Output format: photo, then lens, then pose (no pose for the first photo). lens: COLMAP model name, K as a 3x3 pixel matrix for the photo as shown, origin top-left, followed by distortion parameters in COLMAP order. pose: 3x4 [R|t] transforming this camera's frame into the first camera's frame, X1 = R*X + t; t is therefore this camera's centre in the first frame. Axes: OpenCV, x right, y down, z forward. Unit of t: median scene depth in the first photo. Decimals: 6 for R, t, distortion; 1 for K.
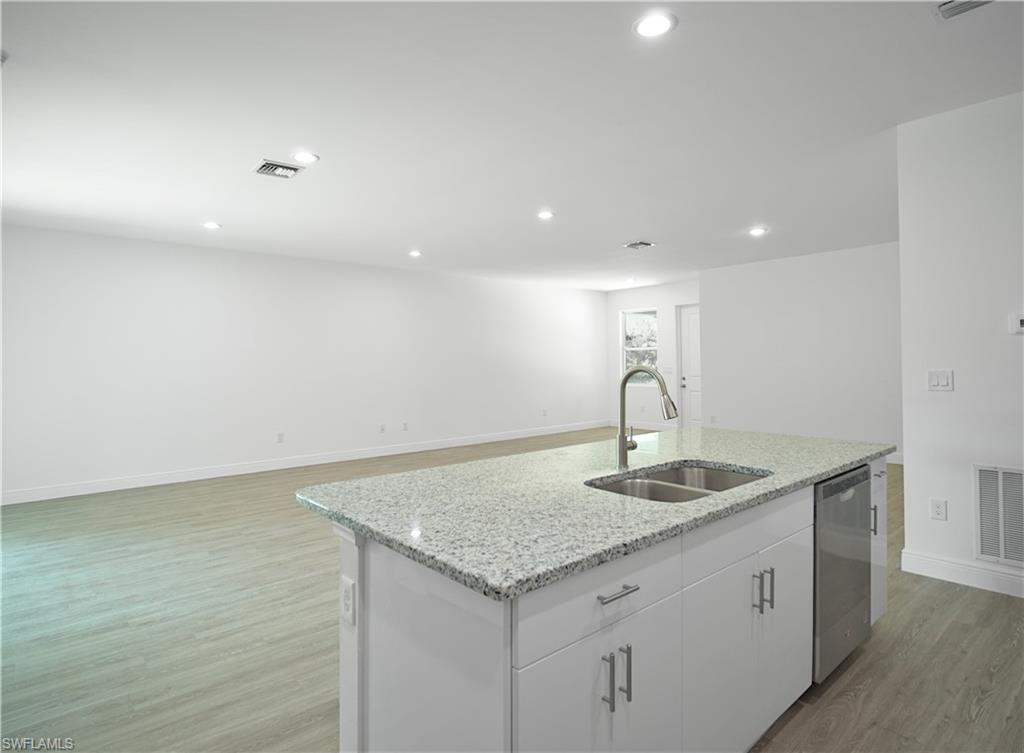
lens RADIAL K [[562.9, 0, 512.0], [0, 562.9, 376.5], [0, 0, 1]] dist [0.000690, 0.000058]
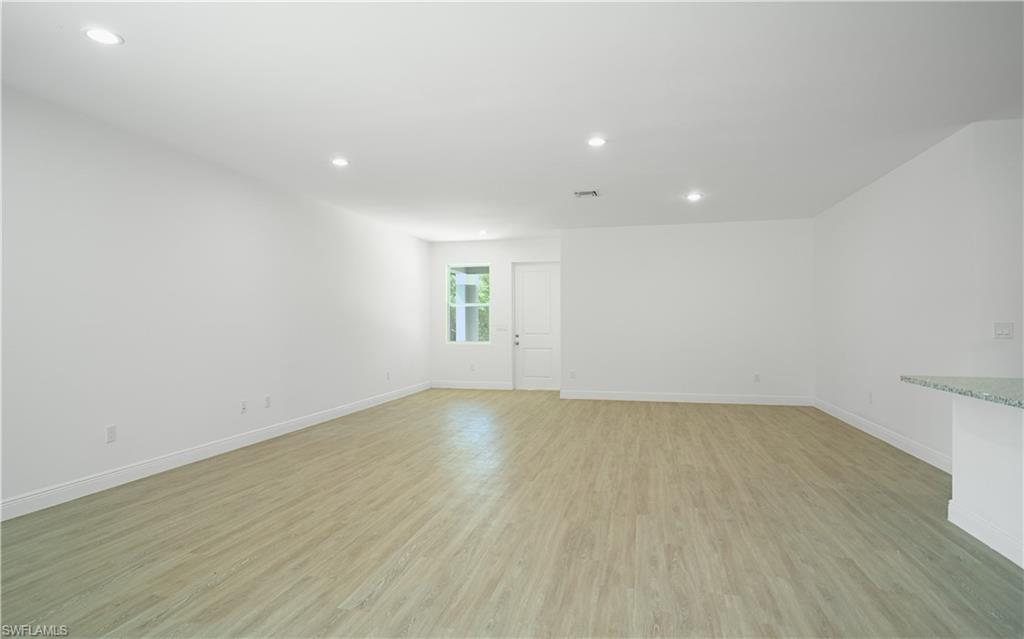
lens RADIAL K [[558.3, 0, 512.0], [0, 558.3, 319.5], [0, 0, 1]] dist [-0.000965, 0.000195]
pose [[0.817604, 0.016057, 0.575557, -0.402269], [0.002654, 0.999495, -0.031653, 0.008786], [-0.575775, 0.027407, 0.817149, 0.286746]]
